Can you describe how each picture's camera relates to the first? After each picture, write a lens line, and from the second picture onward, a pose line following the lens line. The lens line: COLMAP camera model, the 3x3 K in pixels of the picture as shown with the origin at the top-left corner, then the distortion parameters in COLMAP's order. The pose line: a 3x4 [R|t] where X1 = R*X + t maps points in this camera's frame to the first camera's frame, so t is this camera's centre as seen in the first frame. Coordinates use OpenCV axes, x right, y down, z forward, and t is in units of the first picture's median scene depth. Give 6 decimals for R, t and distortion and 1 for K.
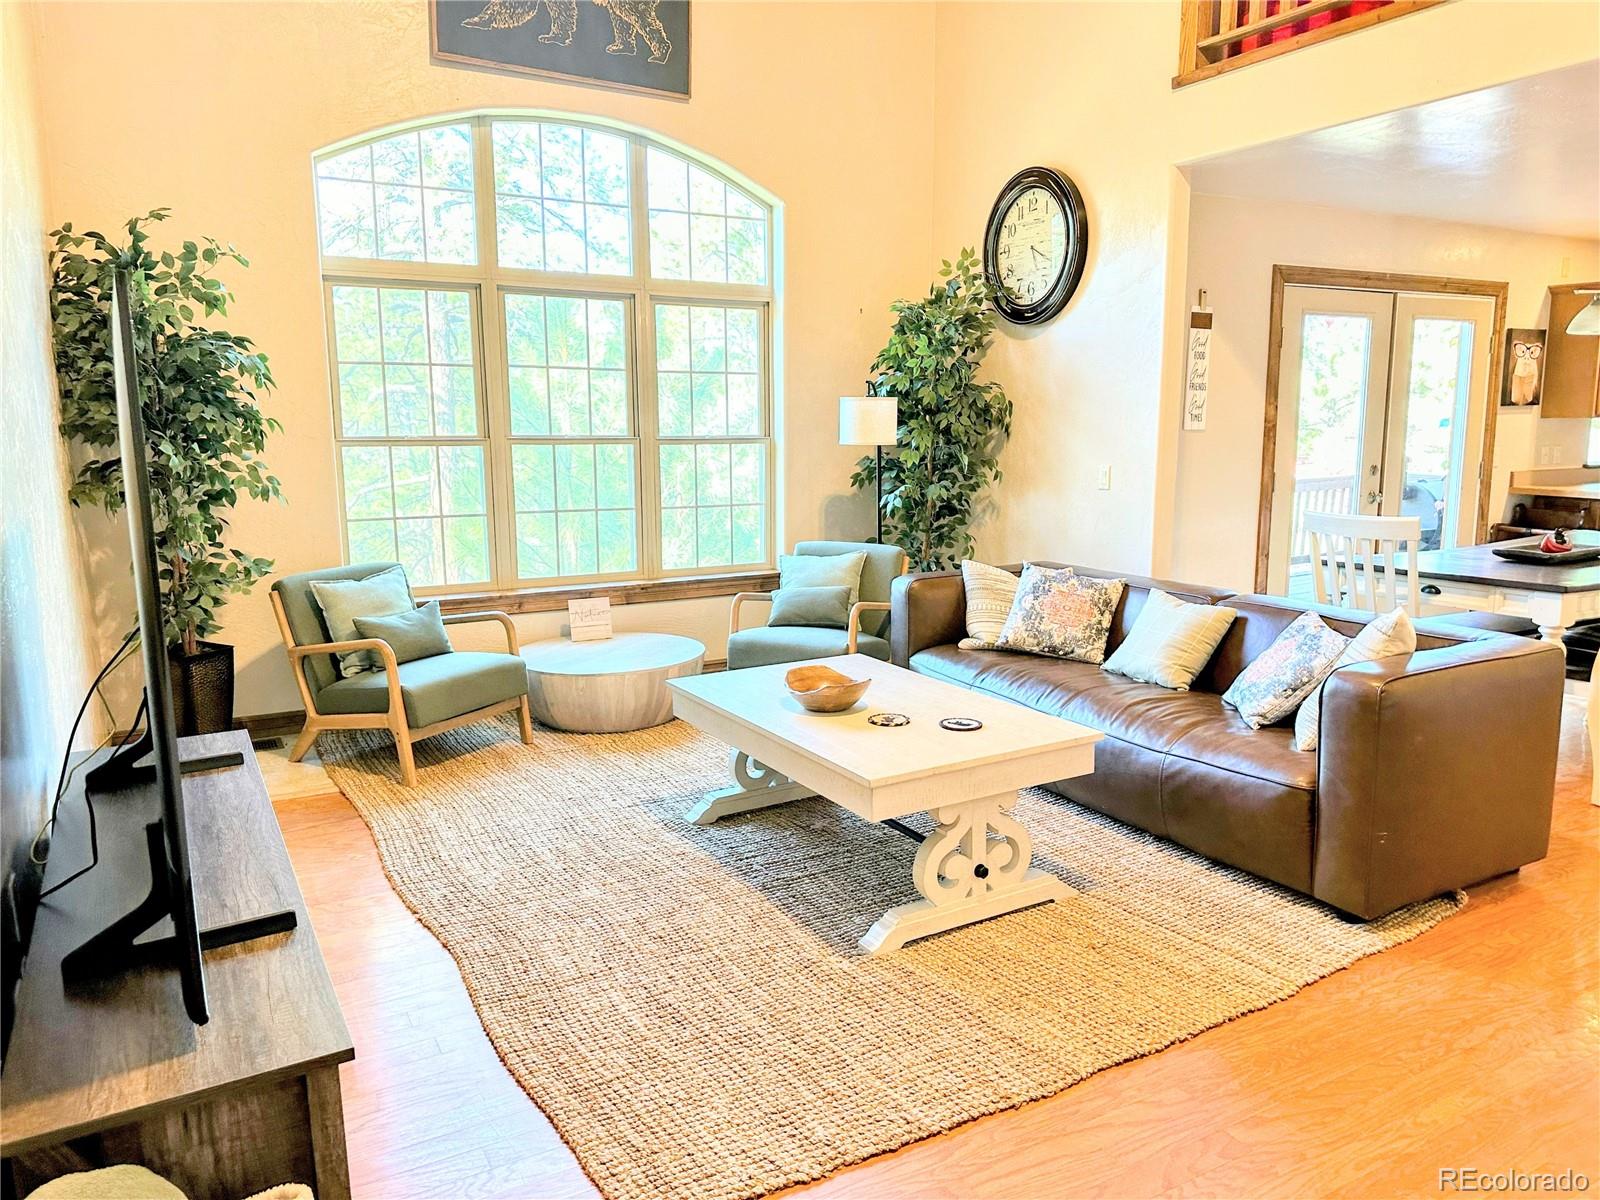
lens RADIAL K [[1127.1, 0, 811.4], [0, 1127.1, 601.5], [0, 0, 1]] dist [0.063395, -0.076614]
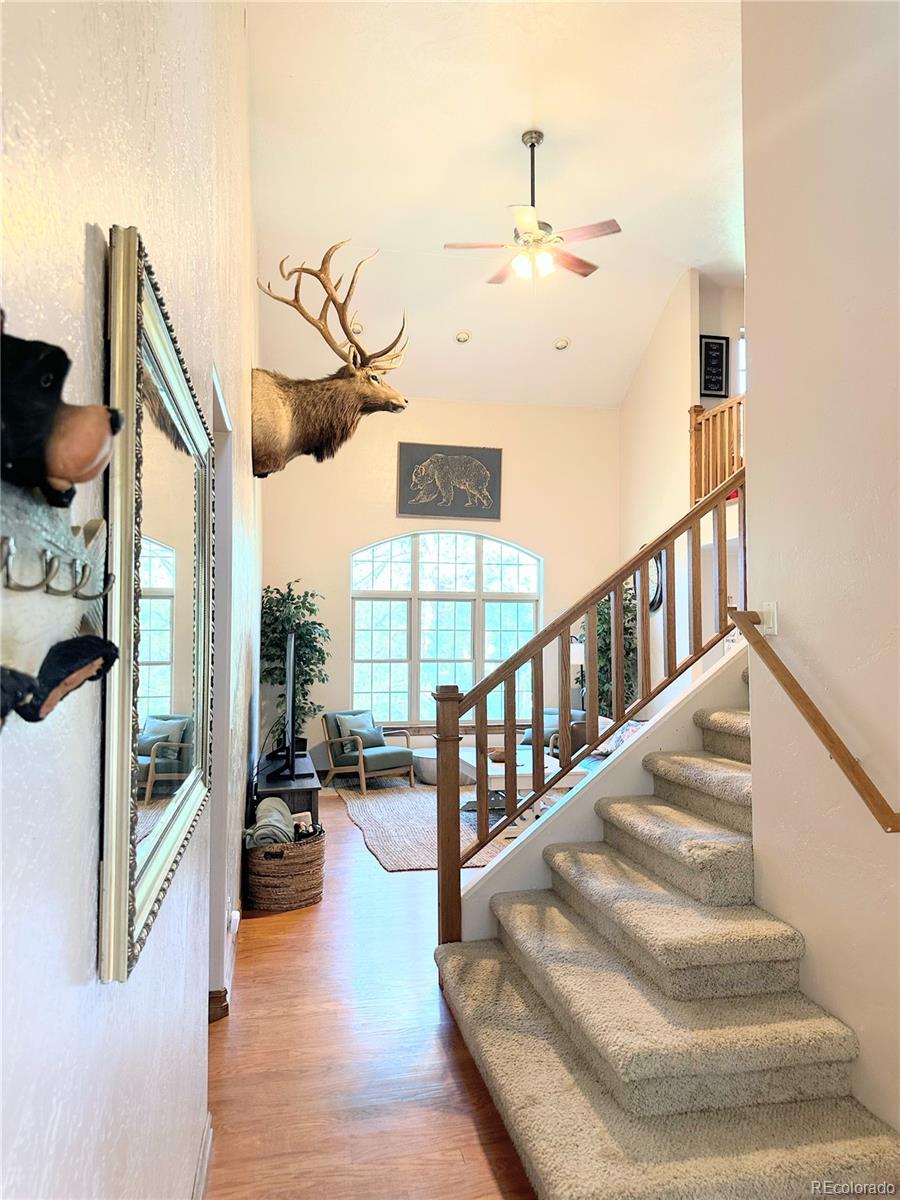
lens RADIAL K [[845.3, 0, 455.2], [0, 845.3, 607.8], [0, 0, 1]] dist [0.063395, -0.076614]
pose [[0.952613, -0.005423, -0.304138, 0.410611], [-0.054882, 0.980368, -0.189383, 0.094940], [0.299194, 0.197100, 0.933614, -0.776876]]
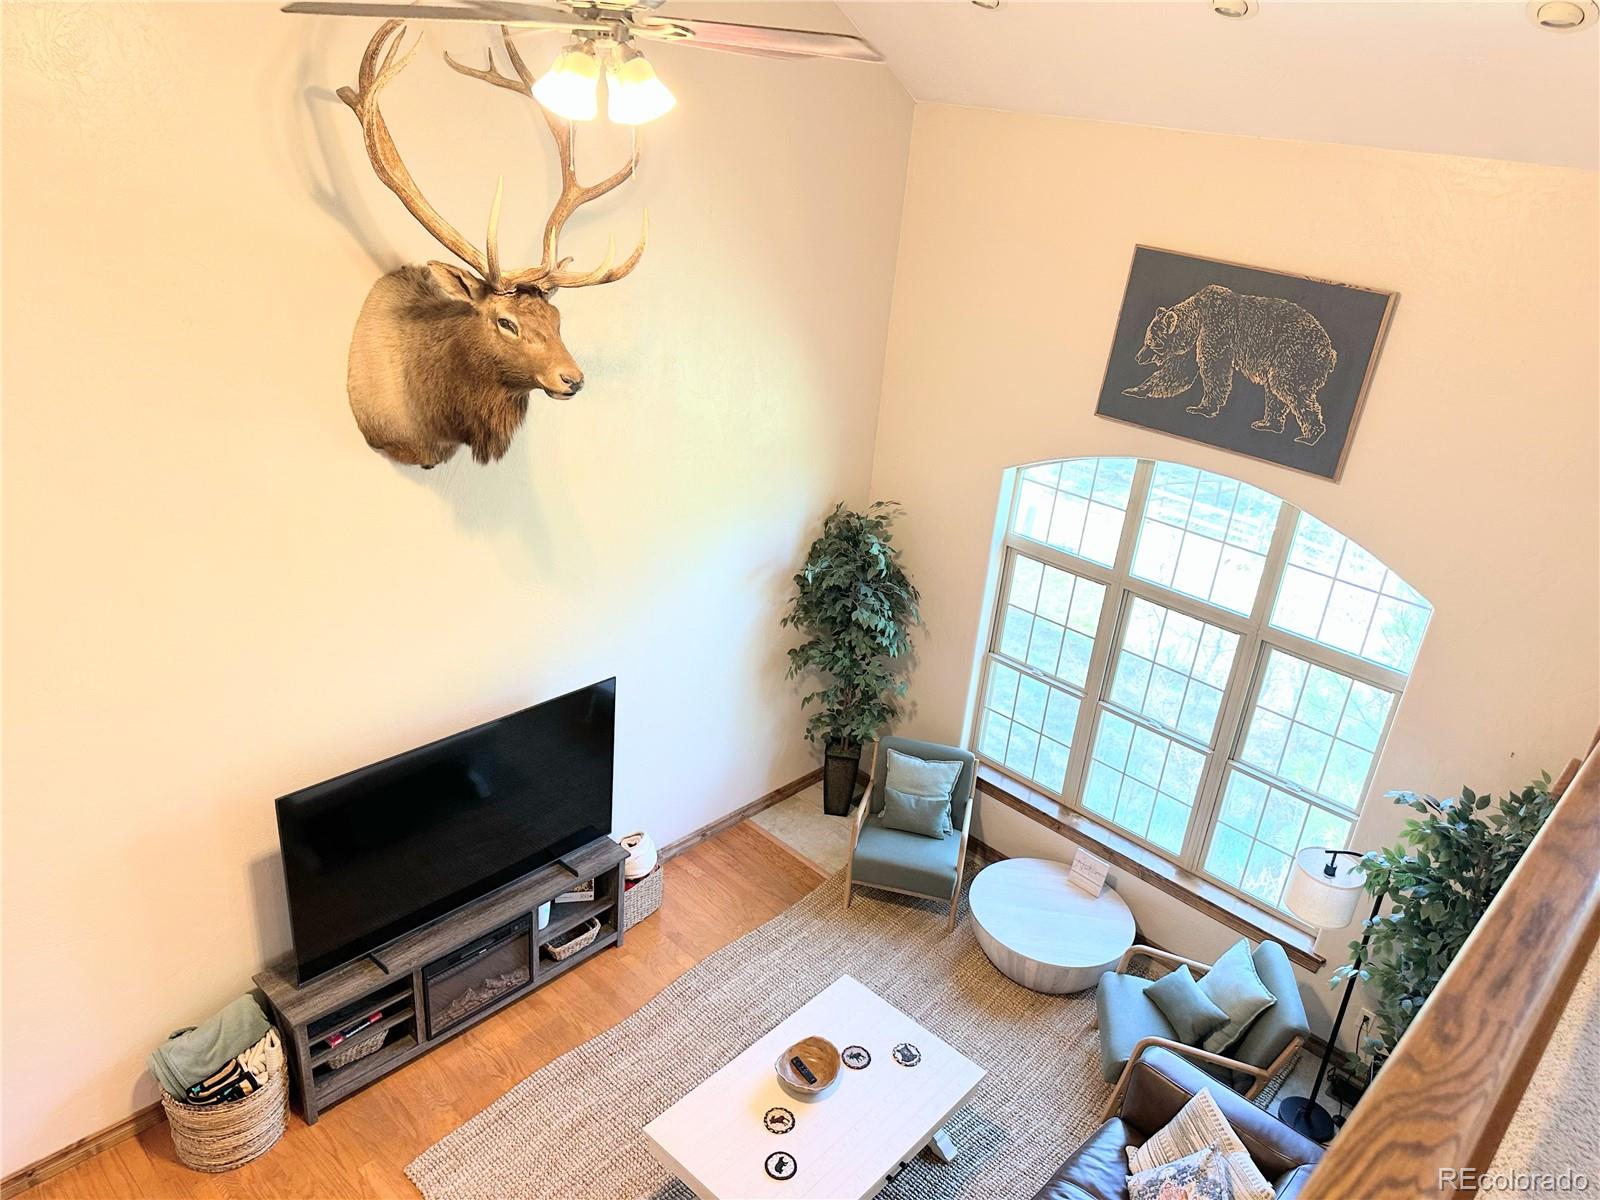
lens RADIAL K [[1127.1, 0, 808.4], [0, 1127.1, 617.2], [0, 0, 1]] dist [0.063395, -0.076614]
pose [[0.287527, 0.430120, -0.855760, 0.725552], [-0.238977, 0.897448, 0.370780, -0.699507], [0.927480, 0.097897, 0.360829, 0.341955]]
